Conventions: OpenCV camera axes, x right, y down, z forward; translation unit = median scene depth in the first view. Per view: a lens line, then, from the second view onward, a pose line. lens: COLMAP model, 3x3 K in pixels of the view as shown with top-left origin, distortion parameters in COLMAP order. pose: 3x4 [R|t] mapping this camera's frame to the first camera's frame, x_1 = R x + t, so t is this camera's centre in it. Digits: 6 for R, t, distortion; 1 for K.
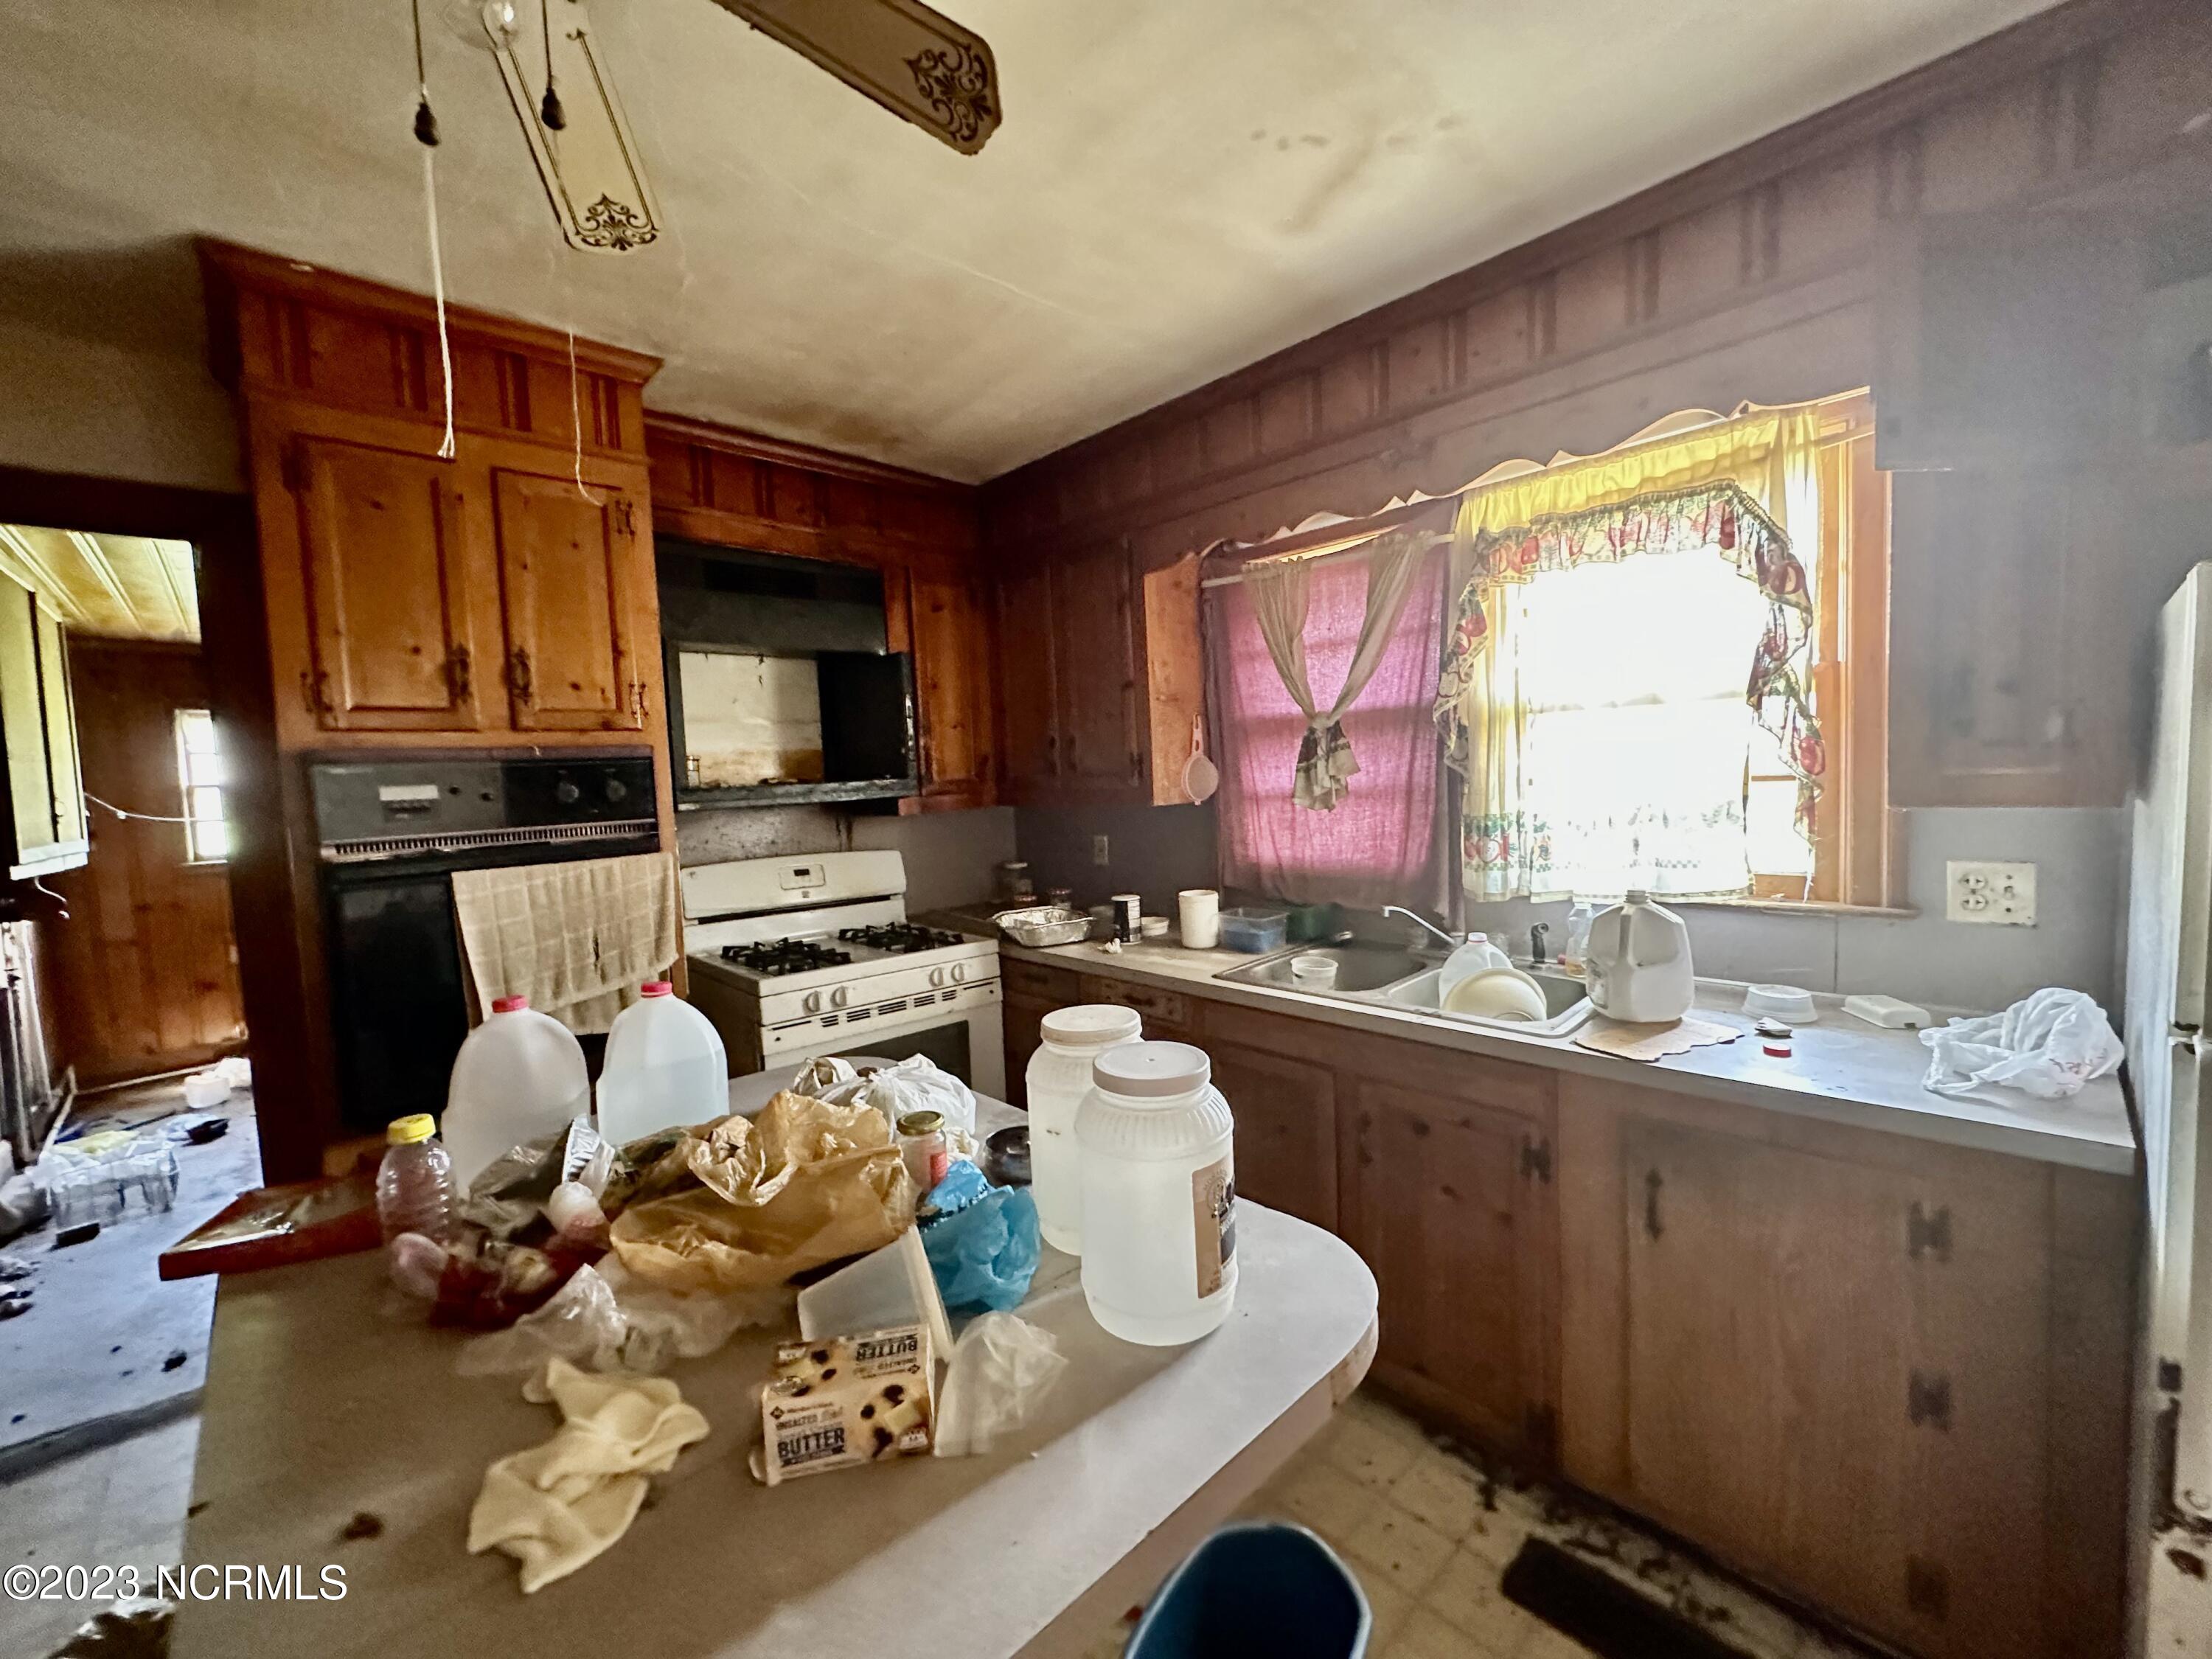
lens RADIAL K [[893.8, 0, 1106.0], [0, 893.8, 829.5], [0, 0, 1]] dist [0.000254, 0.000221]
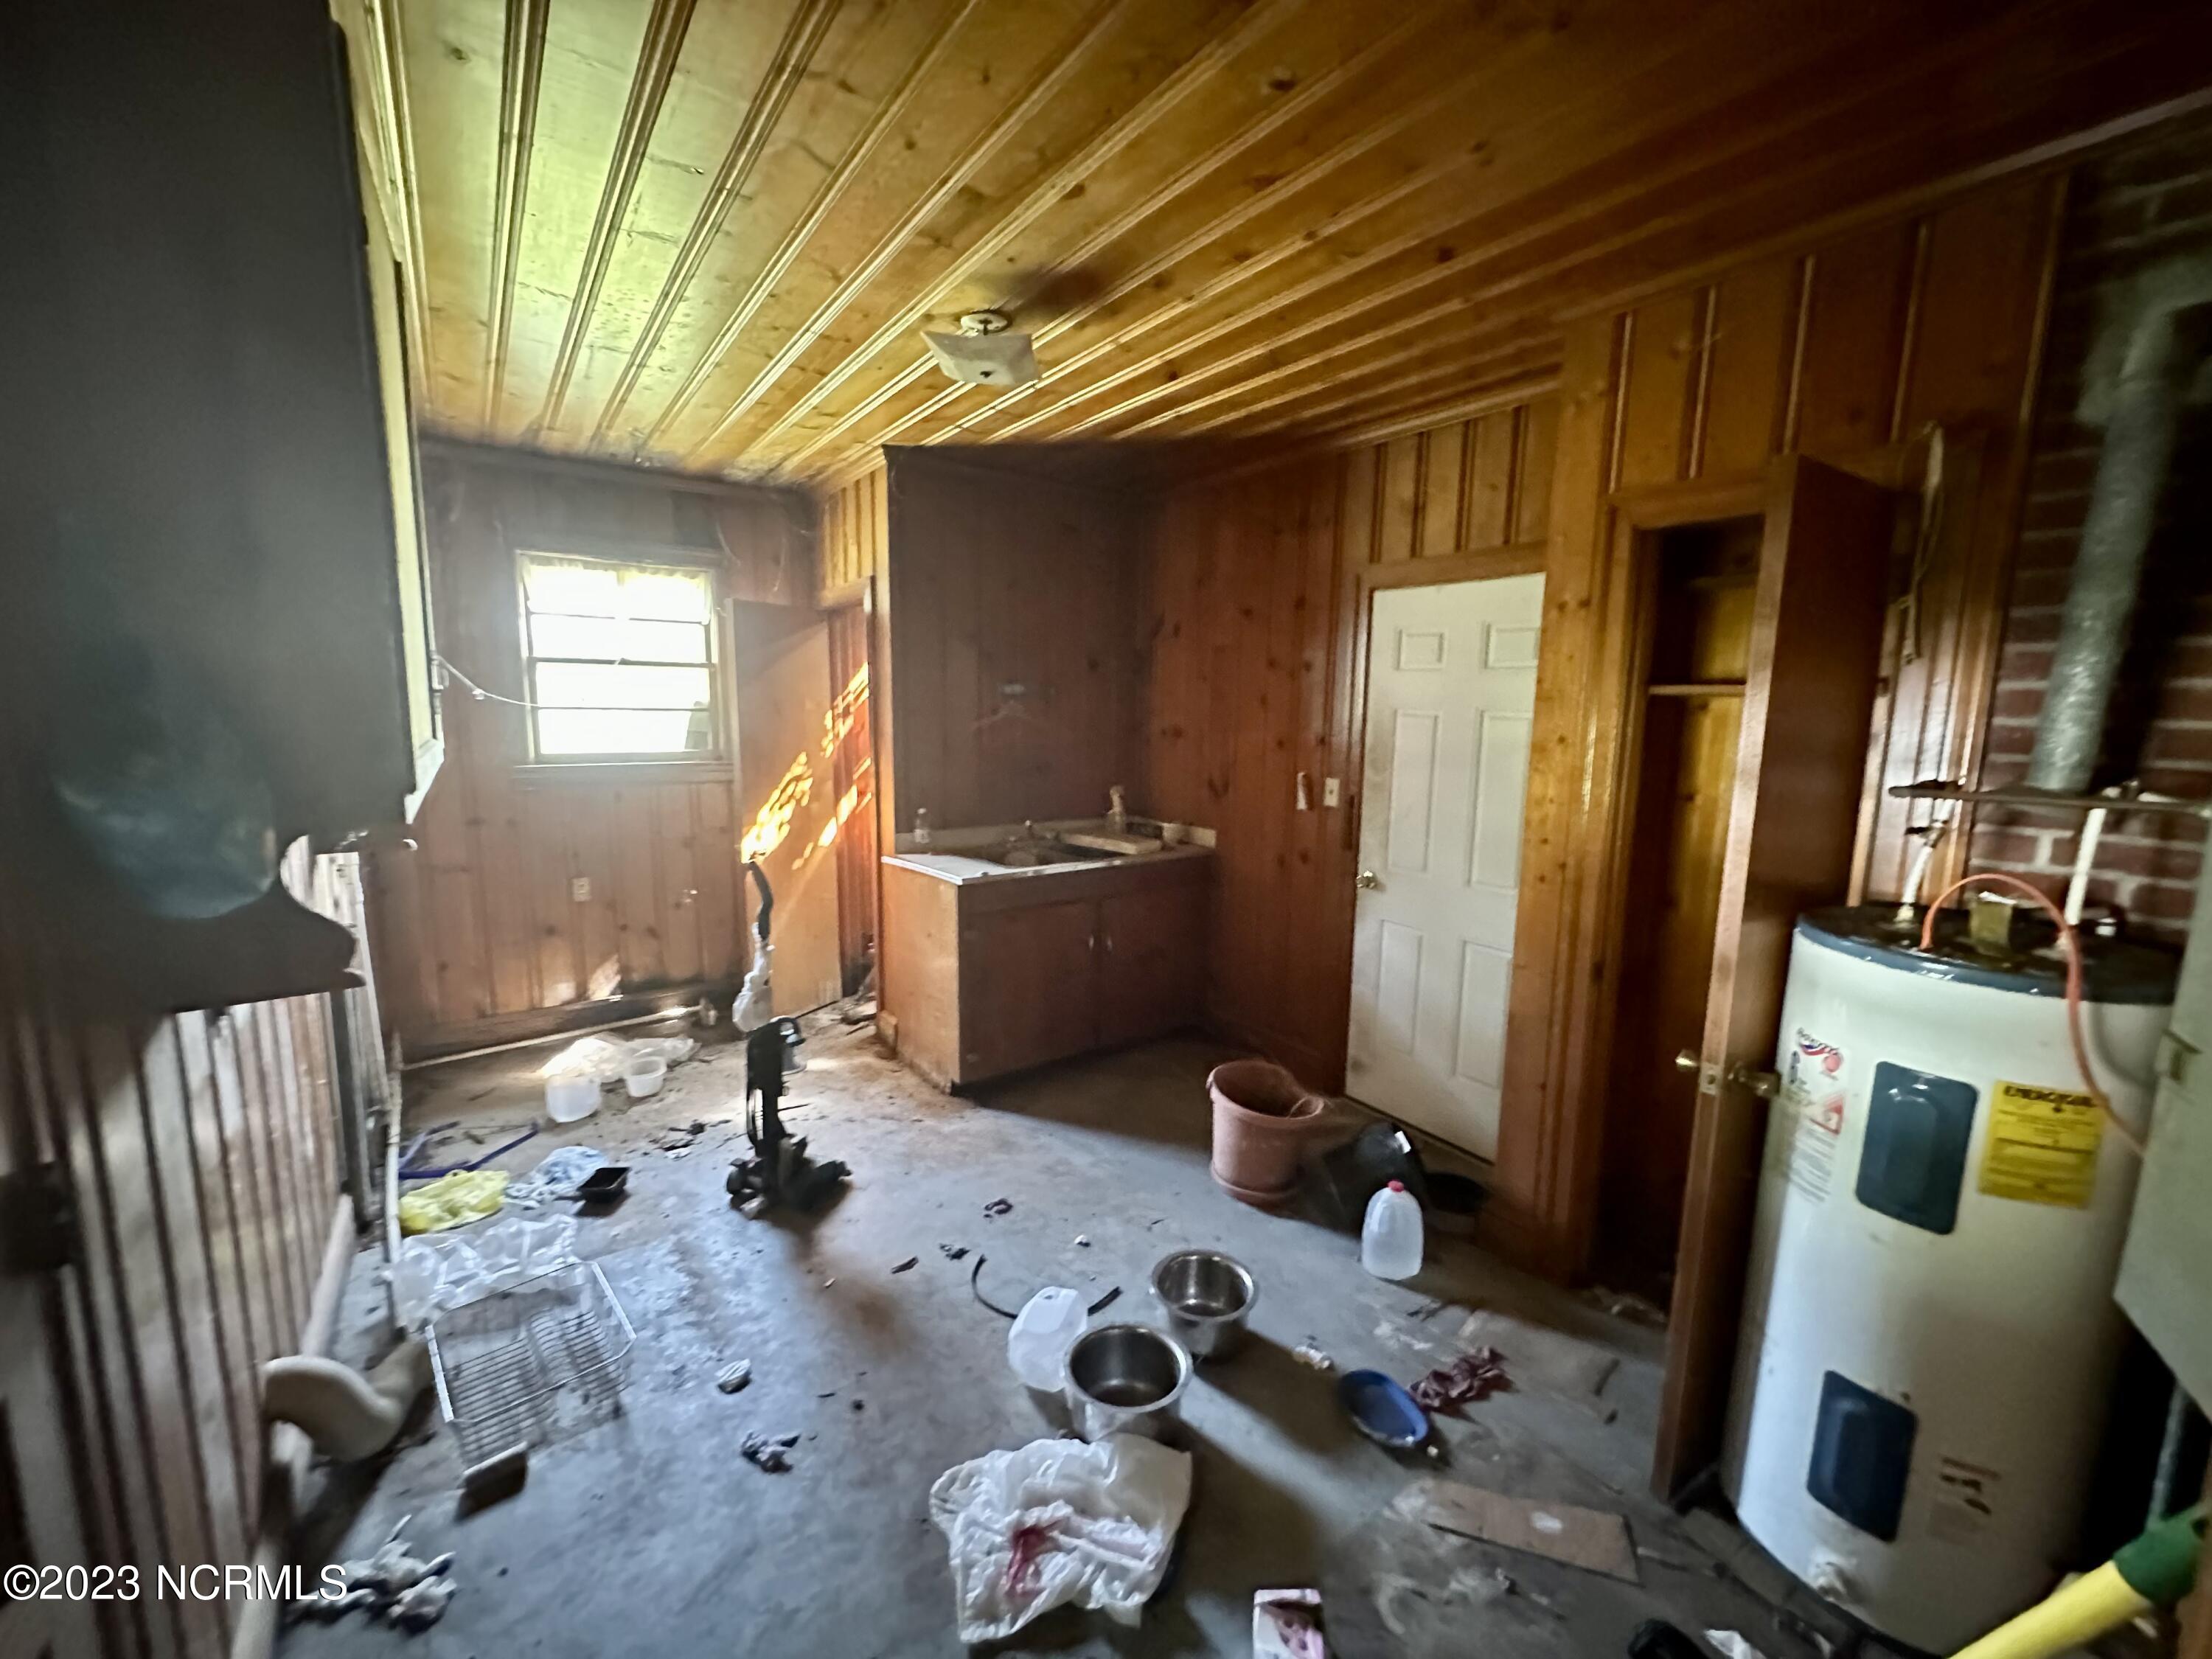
lens RADIAL K [[893.8, 0, 1106.0], [0, 893.8, 829.5], [0, 0, 1]] dist [0.000254, 0.000221]
pose [[0.988725, 0.077135, -0.128351, -0.465938], [-0.066176, 0.993958, 0.087565, -0.004317], [0.134330, -0.078084, 0.987855, 0.342213]]
